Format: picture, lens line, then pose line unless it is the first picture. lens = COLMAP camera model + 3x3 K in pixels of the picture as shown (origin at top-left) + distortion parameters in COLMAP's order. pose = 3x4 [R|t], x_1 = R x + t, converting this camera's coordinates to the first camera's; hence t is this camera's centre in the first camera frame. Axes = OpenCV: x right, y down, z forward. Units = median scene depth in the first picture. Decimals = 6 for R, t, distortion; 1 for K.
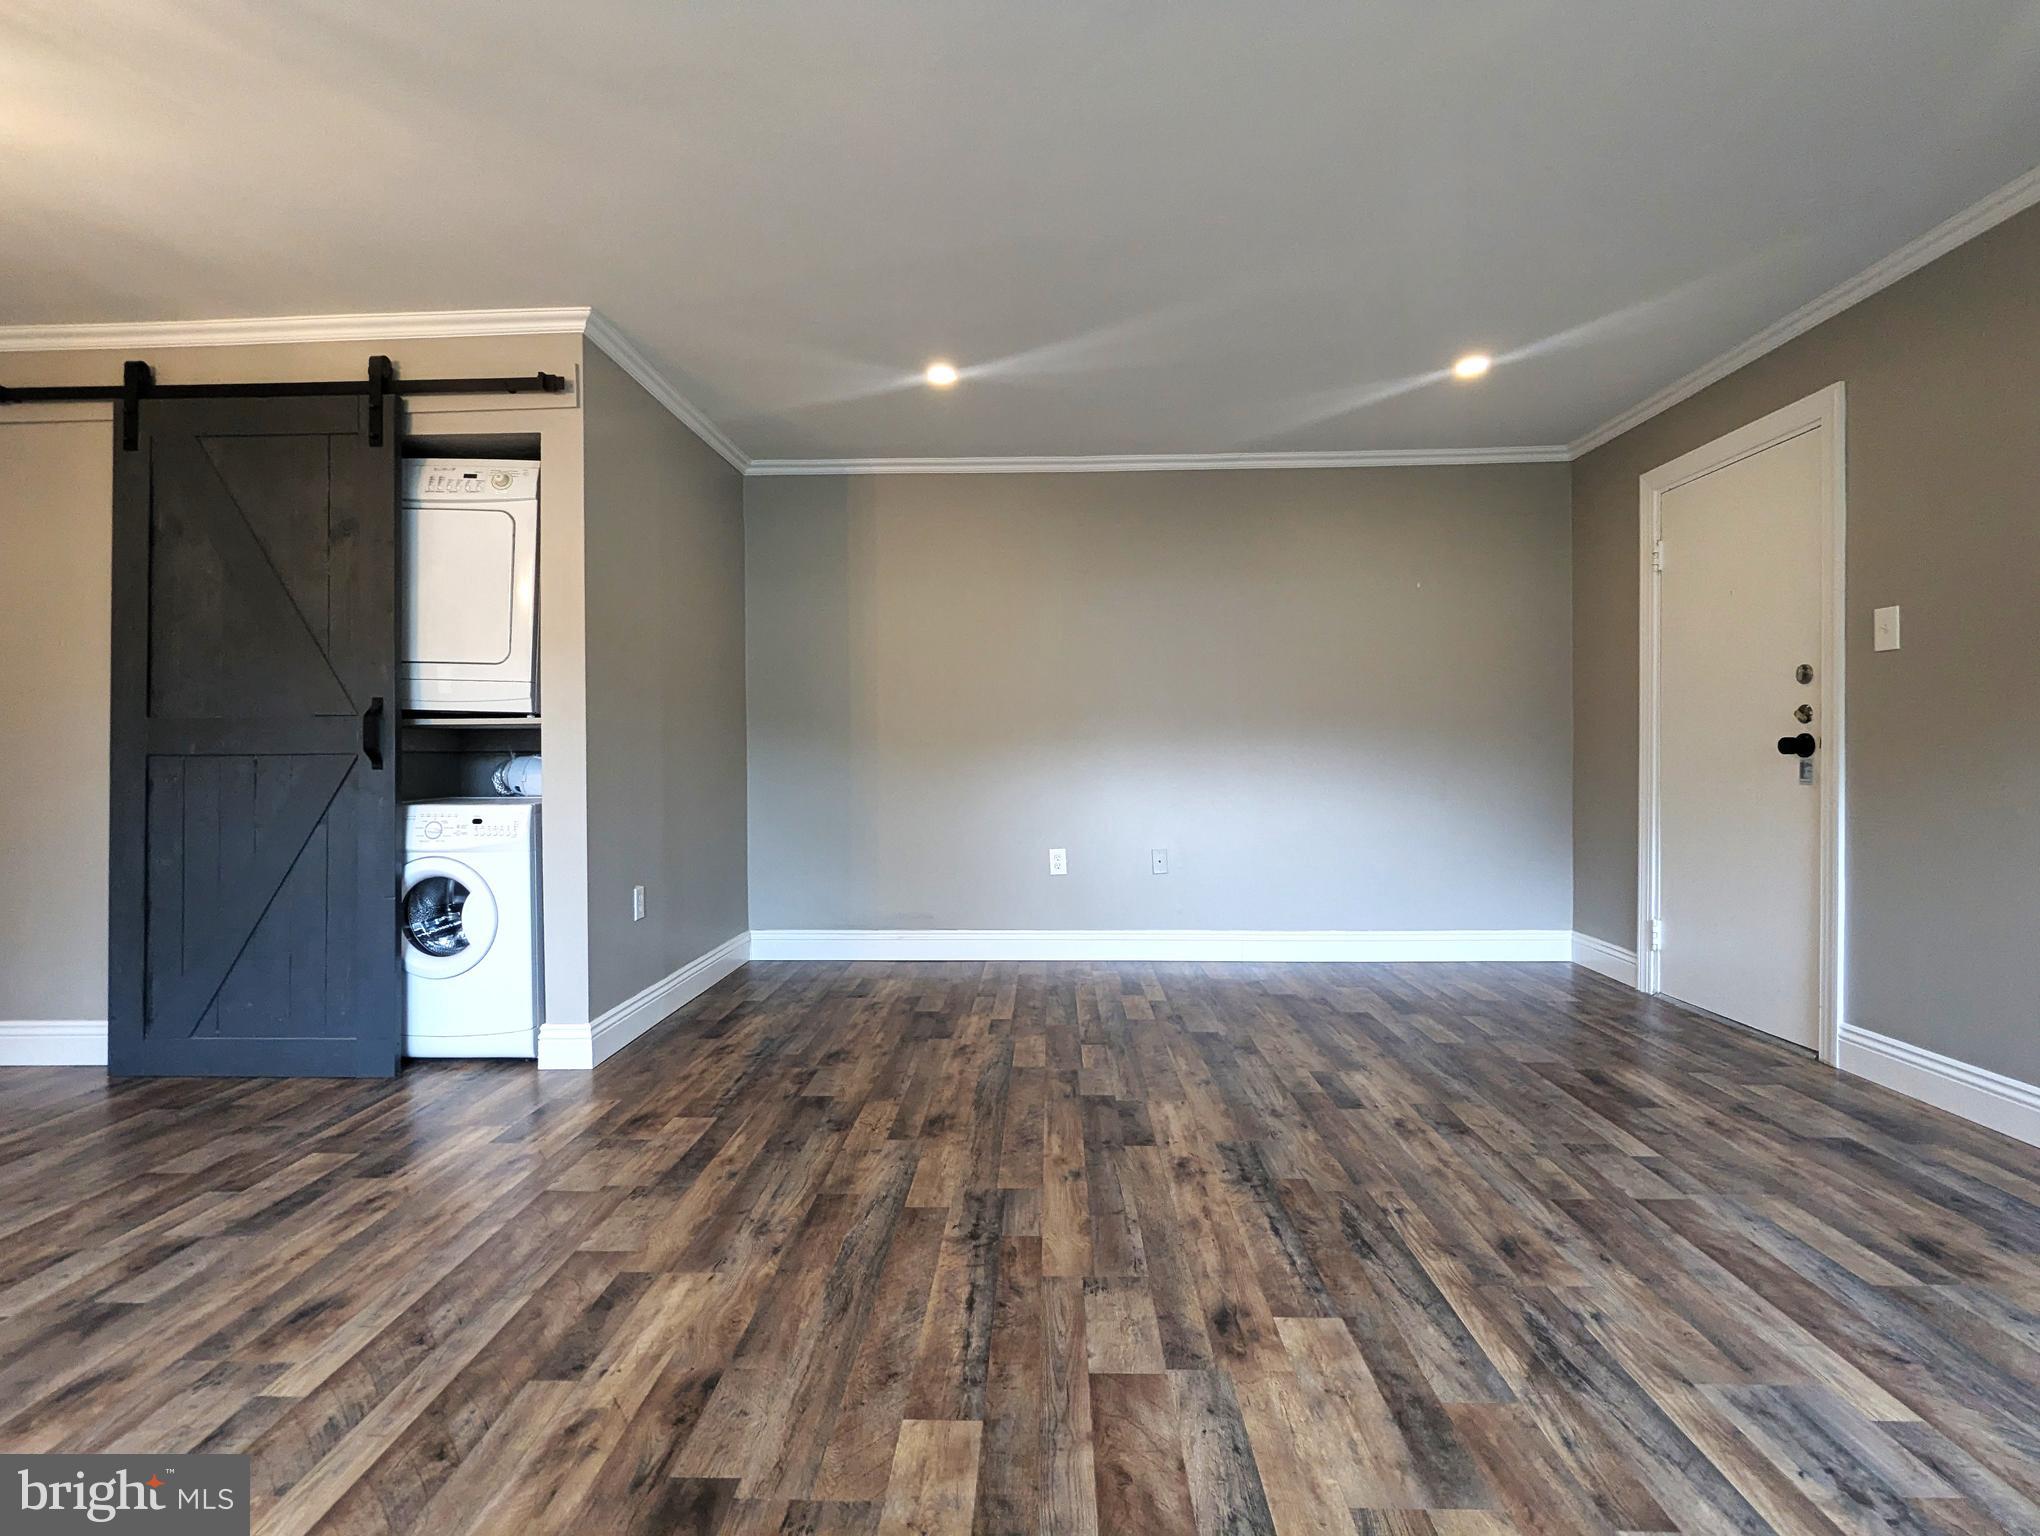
lens RADIAL K [[970.2, 0, 1018.9], [0, 970.2, 762.3], [0, 0, 1]] dist [-0.004017, 0.000368]
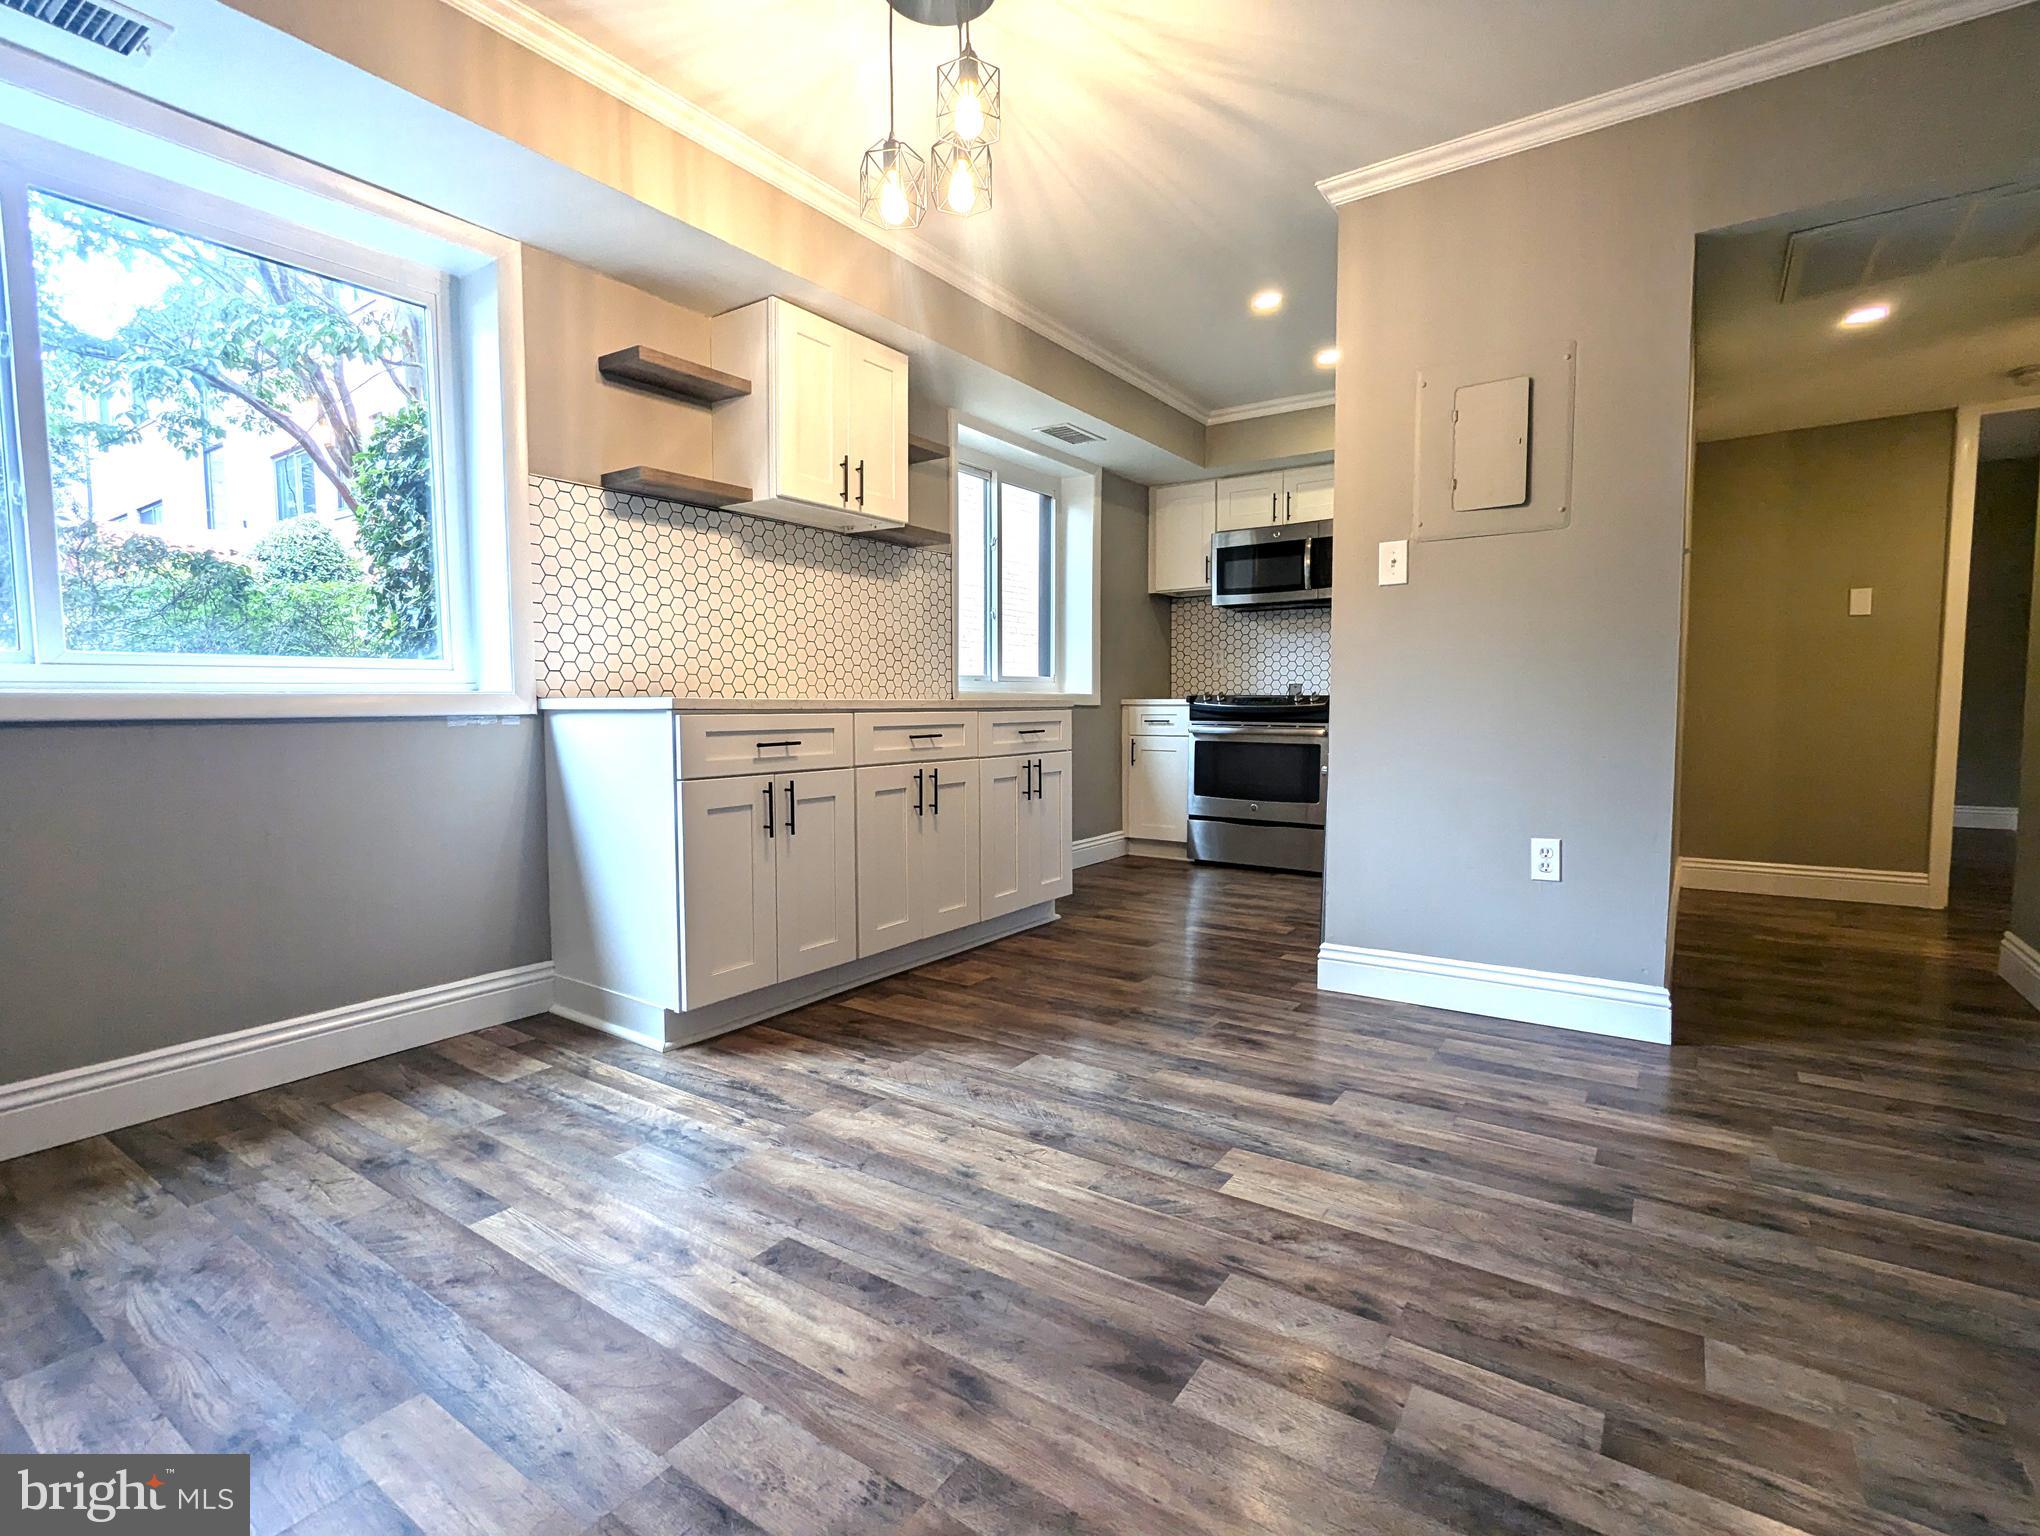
lens RADIAL K [[970.2, 0, 1019.8], [0, 970.2, 766.5], [0, 0, 1]] dist [-0.004017, 0.000368]
pose [[-0.540751, 0.058955, -0.839114, -0.241312], [-0.000518, 0.997517, 0.070418, 0.052067], [0.841183, 0.038514, -0.539378, 1.012160]]
